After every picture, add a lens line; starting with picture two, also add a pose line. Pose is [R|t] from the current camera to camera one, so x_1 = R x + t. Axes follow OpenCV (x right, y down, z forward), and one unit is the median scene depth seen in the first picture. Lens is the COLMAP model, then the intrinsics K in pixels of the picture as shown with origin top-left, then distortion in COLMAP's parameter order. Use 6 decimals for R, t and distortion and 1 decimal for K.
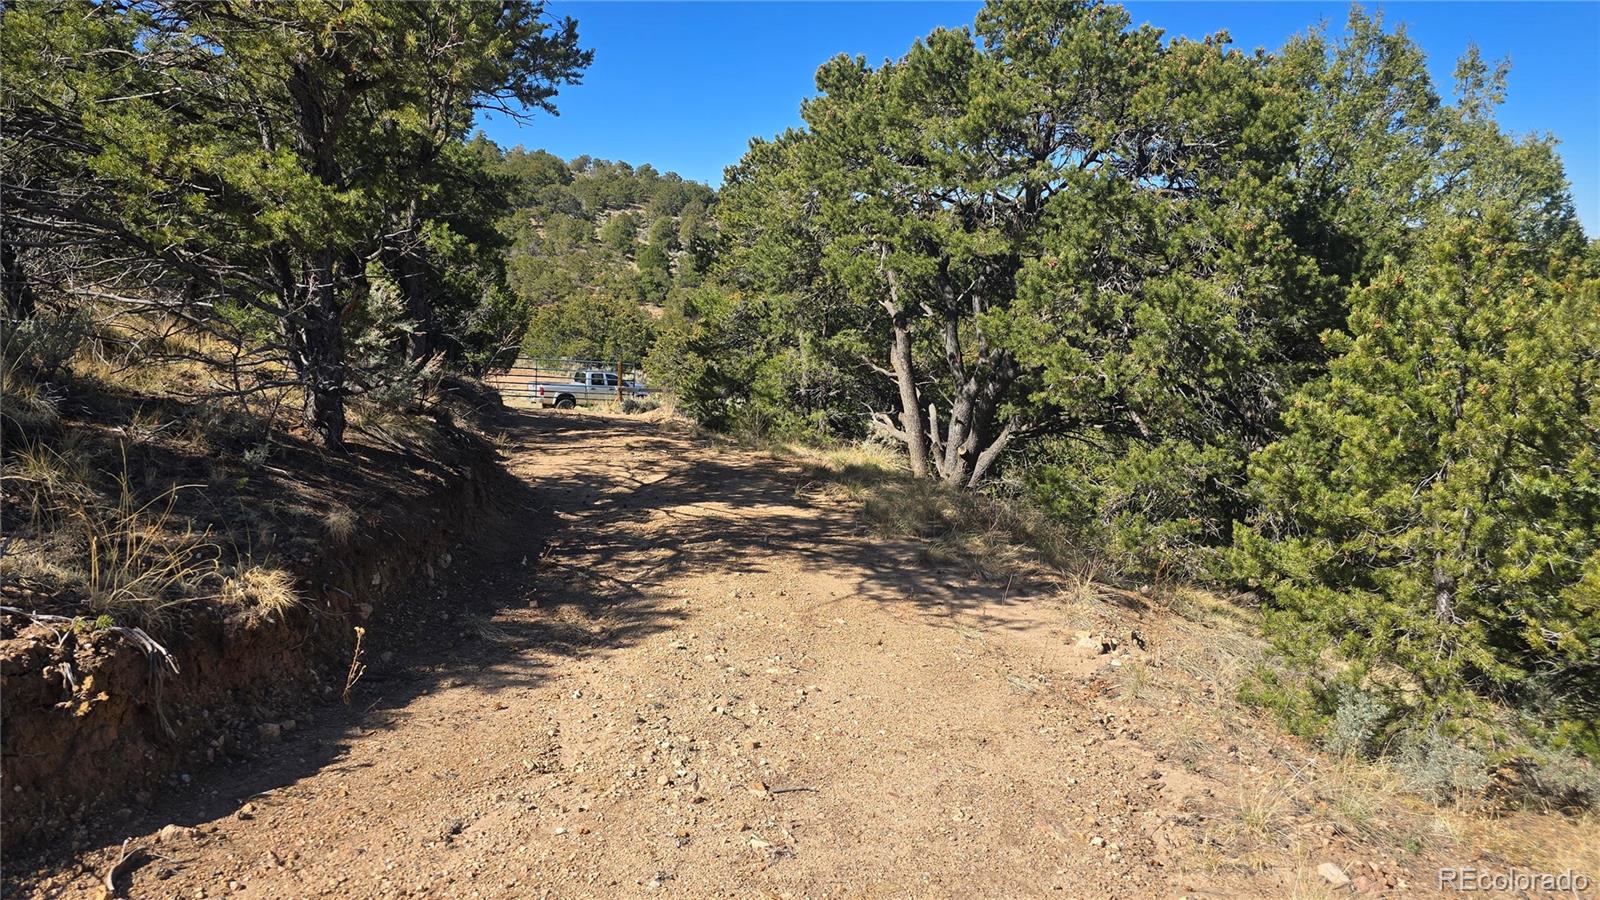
lens RADIAL K [[1078.1, 0, 793.1], [0, 1078.1, 444.1], [0, 0, 1]] dist [0.066639, -0.067528]
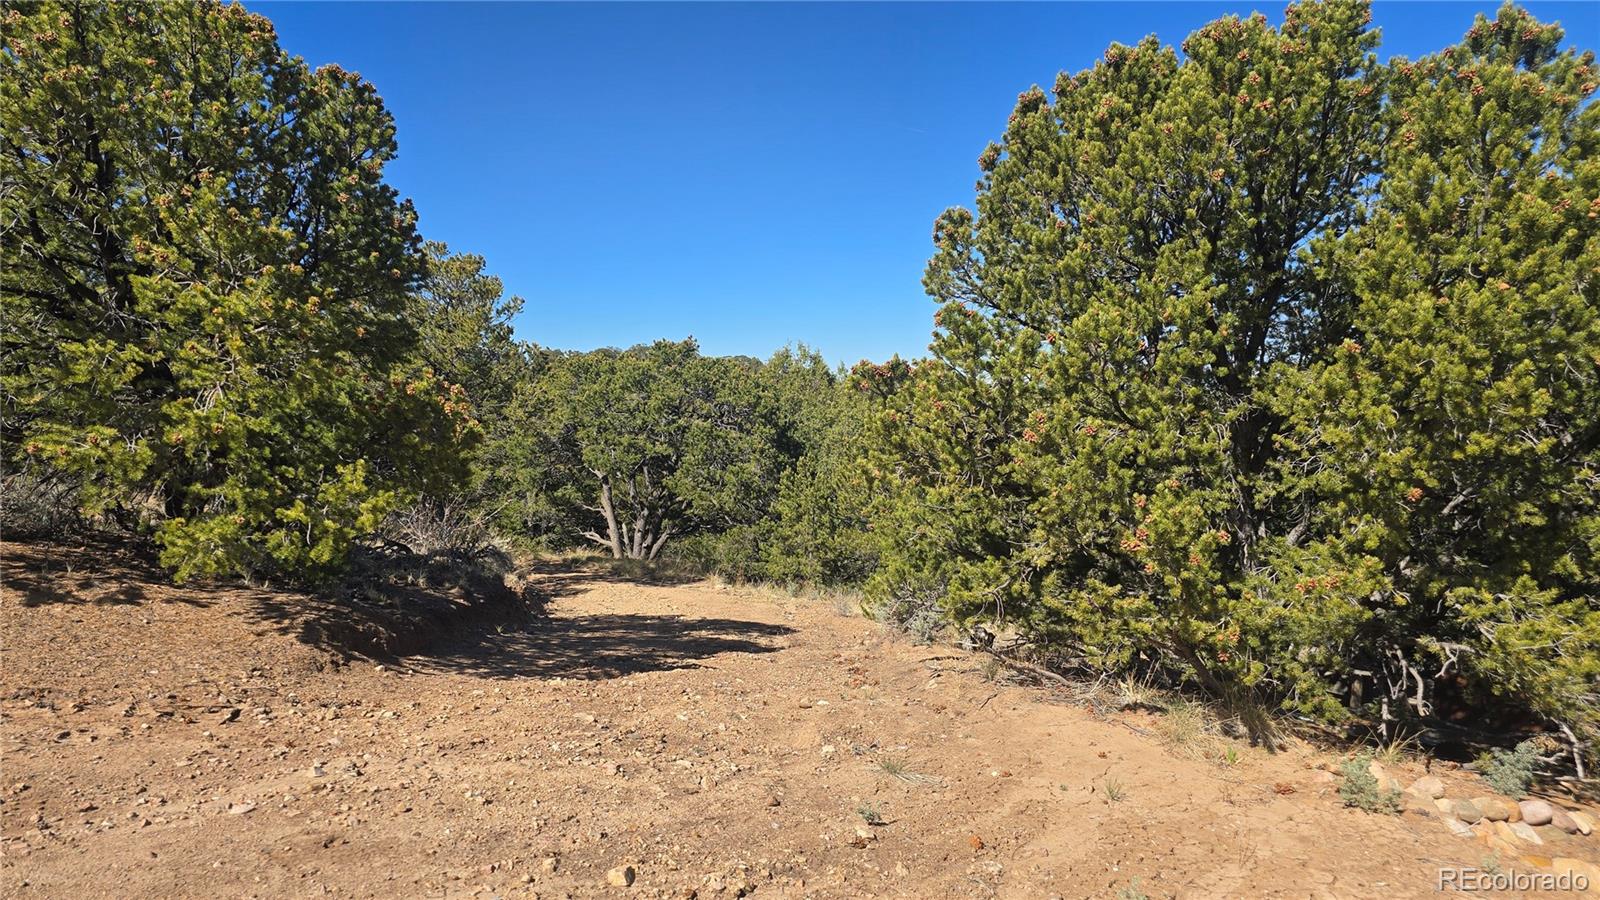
lens RADIAL K [[1061.0, 0, 821.8], [0, 1061.0, 441.3], [0, 0, 1]] dist [0.119613, -0.120689]
pose [[0.917693, -0.038719, 0.395400, -0.312938], [0.089536, 0.989792, -0.110882, 0.065004], [-0.387070, 0.137158, 0.911792, -0.940877]]
